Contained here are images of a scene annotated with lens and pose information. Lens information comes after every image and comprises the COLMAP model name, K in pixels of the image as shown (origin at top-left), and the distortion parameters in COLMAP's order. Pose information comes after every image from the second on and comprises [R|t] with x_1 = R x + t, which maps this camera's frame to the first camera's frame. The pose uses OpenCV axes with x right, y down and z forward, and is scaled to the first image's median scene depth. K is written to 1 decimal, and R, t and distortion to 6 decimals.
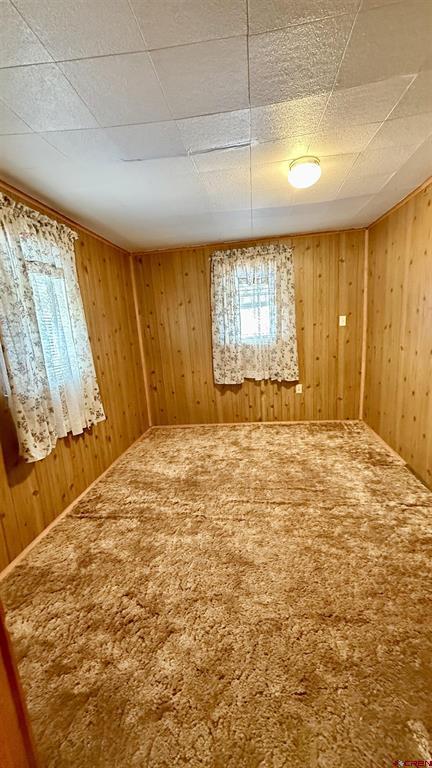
lens RADIAL K [[306.7, 0, 215.2], [0, 306.7, 383.7], [0, 0, 1]] dist [-0.000142, 0.000174]
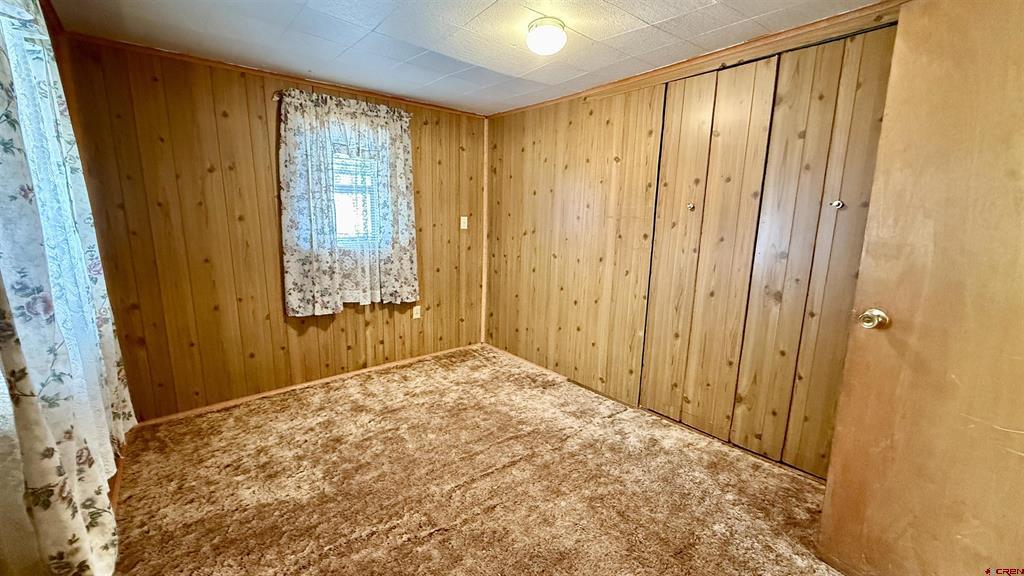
lens RADIAL K [[408.9, 0, 511.0], [0, 408.9, 290.1], [0, 0, 1]] dist [-0.000142, 0.000174]
pose [[0.676842, -0.052026, 0.734287, -0.301065], [0.082180, 0.996604, -0.005138, -0.012885], [-0.731526, 0.063821, 0.678820, 0.191122]]
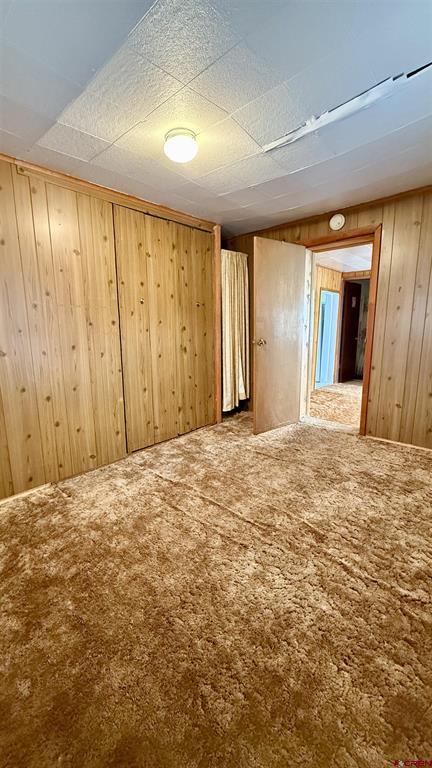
lens RADIAL K [[306.7, 0, 214.9], [0, 306.7, 383.9], [0, 0, 1]] dist [-0.000142, 0.000174]
pose [[-0.813517, -0.030017, 0.580766, -0.186496], [0.179811, 0.936747, 0.300289, -0.132301], [-0.553044, 0.348718, -0.756662, 0.966014]]
